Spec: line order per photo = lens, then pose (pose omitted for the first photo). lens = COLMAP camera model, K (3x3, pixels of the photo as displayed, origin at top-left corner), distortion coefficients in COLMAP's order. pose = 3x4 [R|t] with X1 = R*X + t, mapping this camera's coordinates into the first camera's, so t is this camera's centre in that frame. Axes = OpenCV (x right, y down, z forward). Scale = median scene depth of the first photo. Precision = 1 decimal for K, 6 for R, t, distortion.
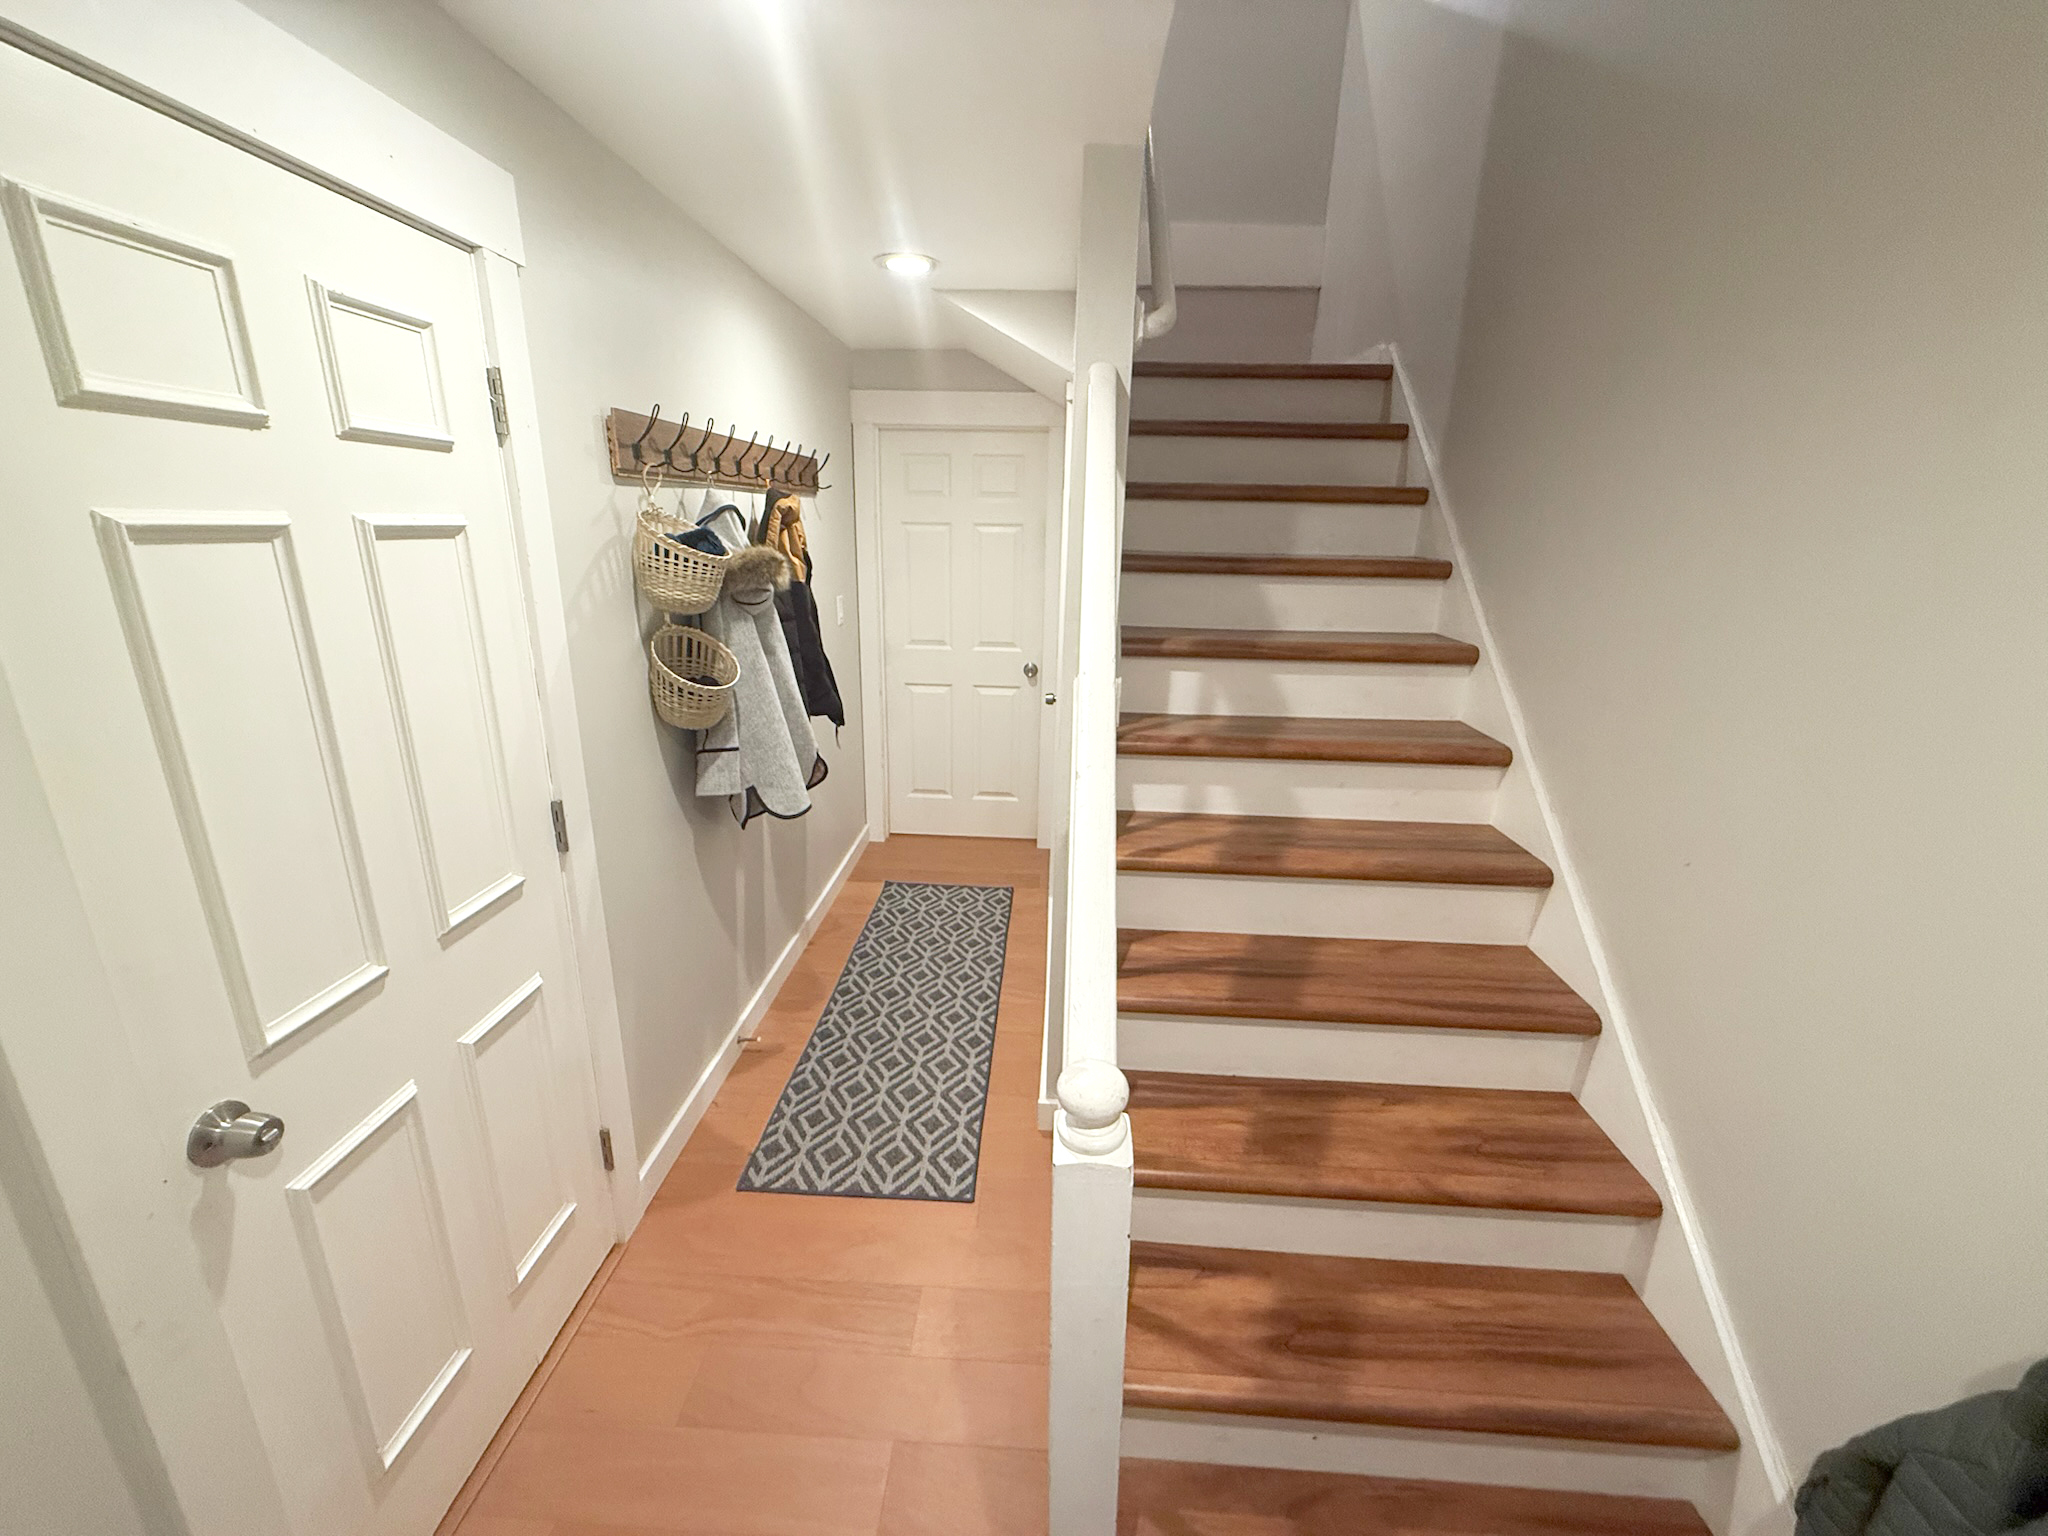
lens RADIAL K [[824.5, 0, 1020.2], [0, 824.5, 758.9], [0, 0, 1]] dist [-0.000672, 0.000451]
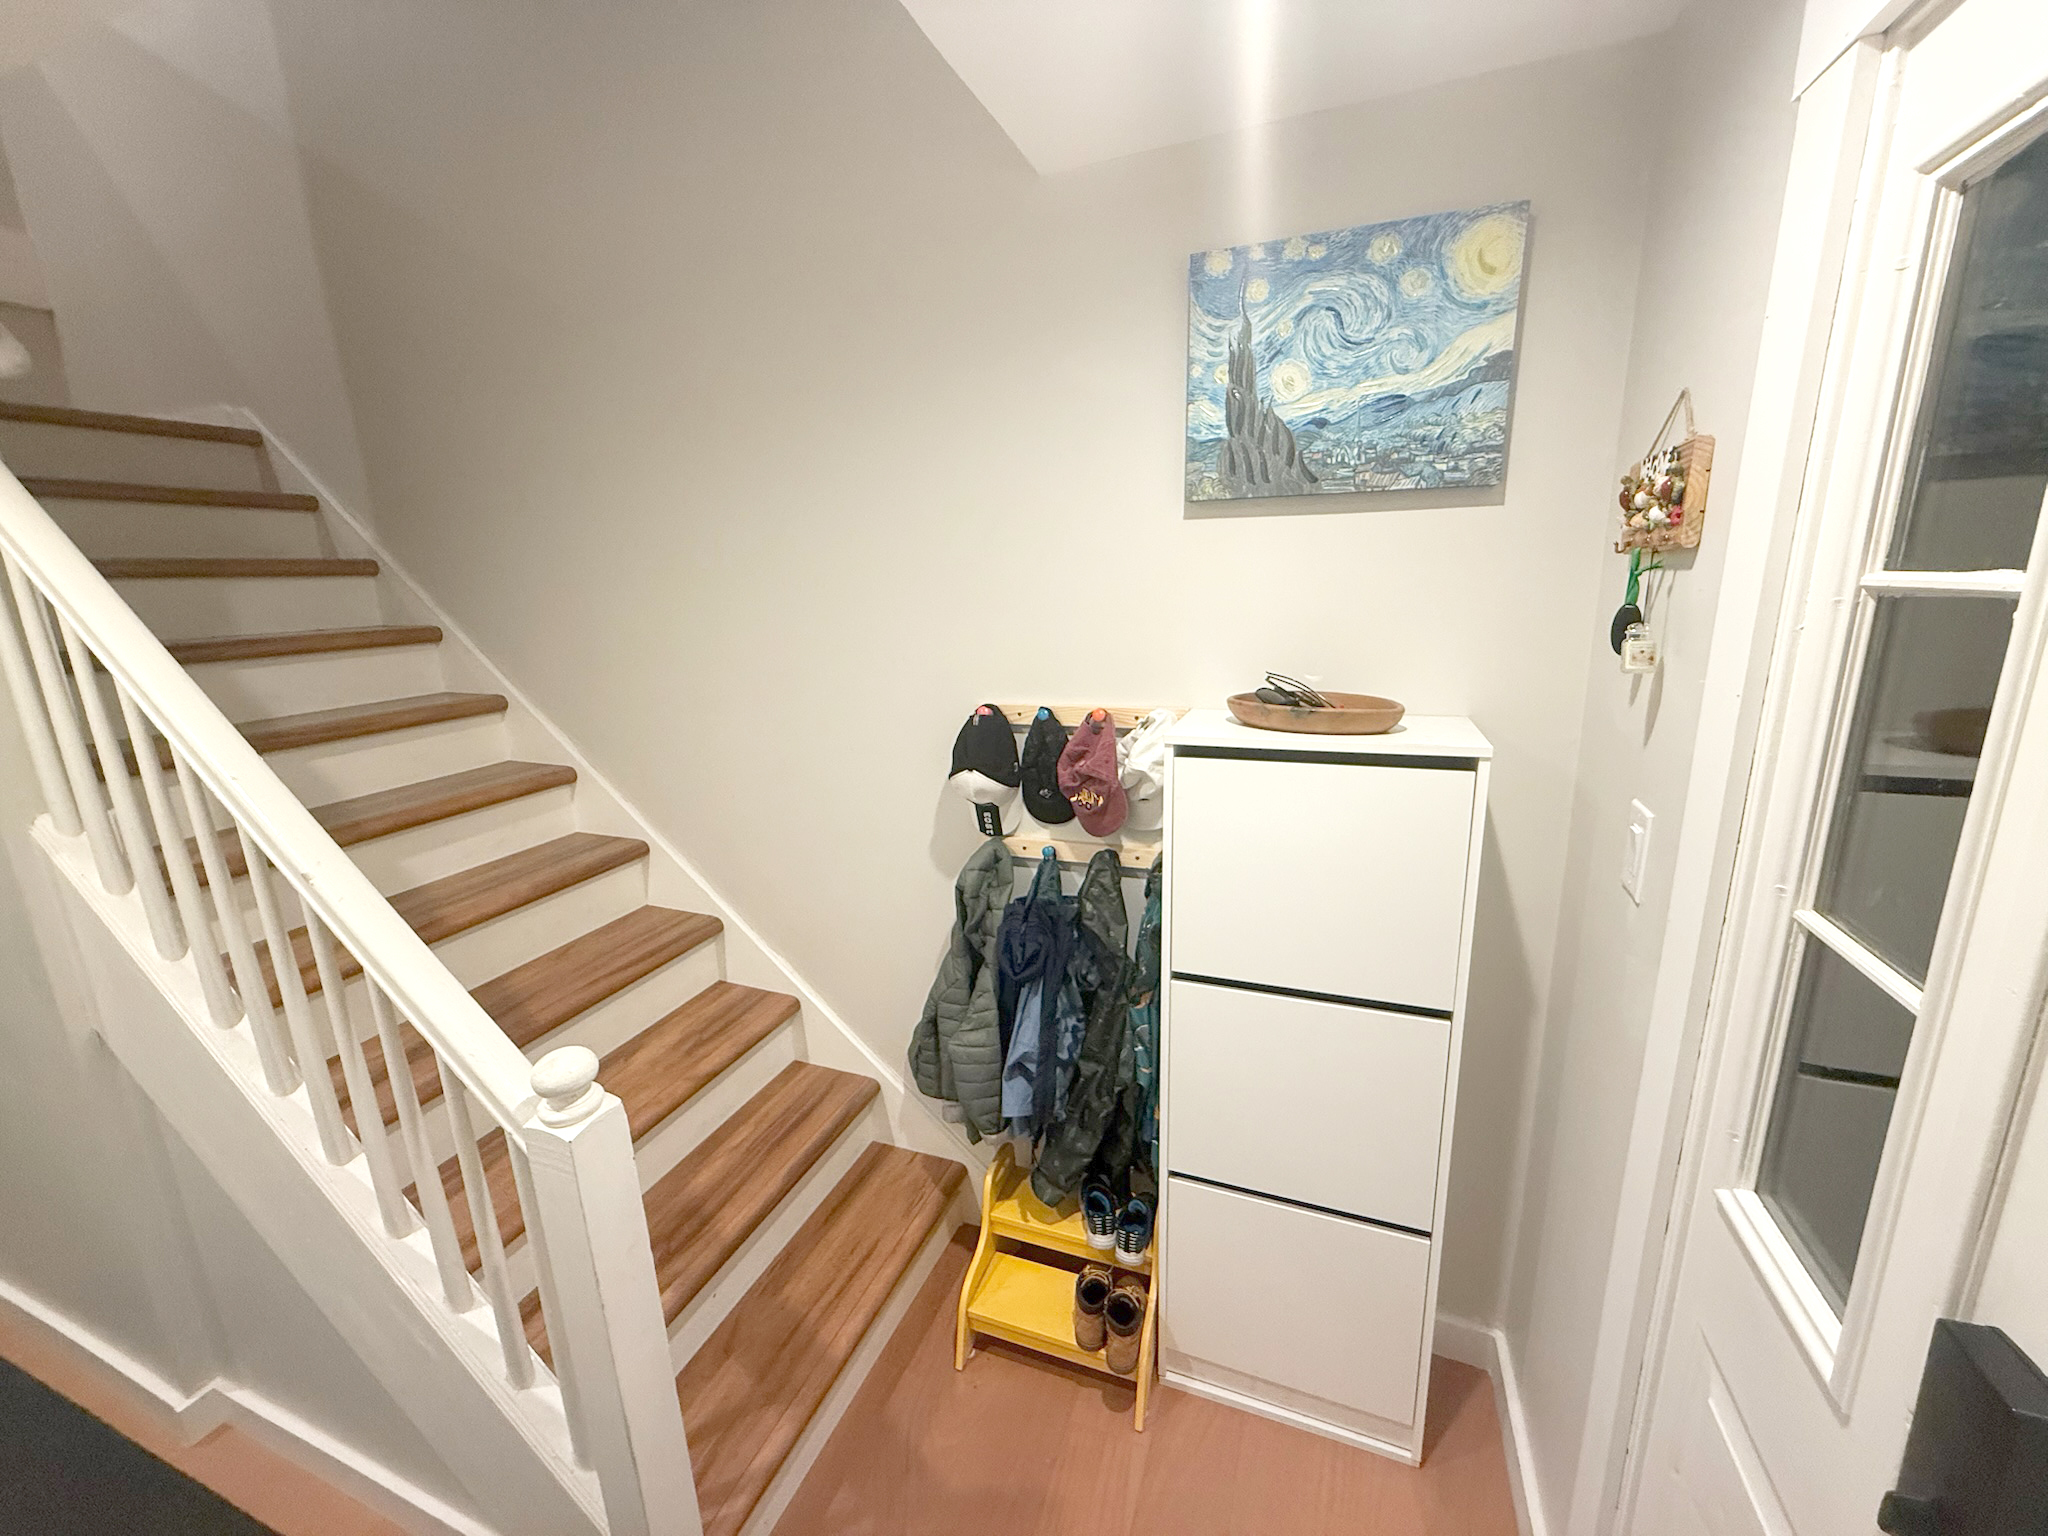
lens RADIAL K [[824.5, 0, 1021.3], [0, 824.5, 773.8], [0, 0, 1]] dist [-0.000672, 0.000451]
pose [[0.311365, -0.253962, 0.915727, -0.373985], [0.302112, 0.940089, 0.157994, 0.006331], [-0.900988, 0.227458, 0.369436, -0.066149]]
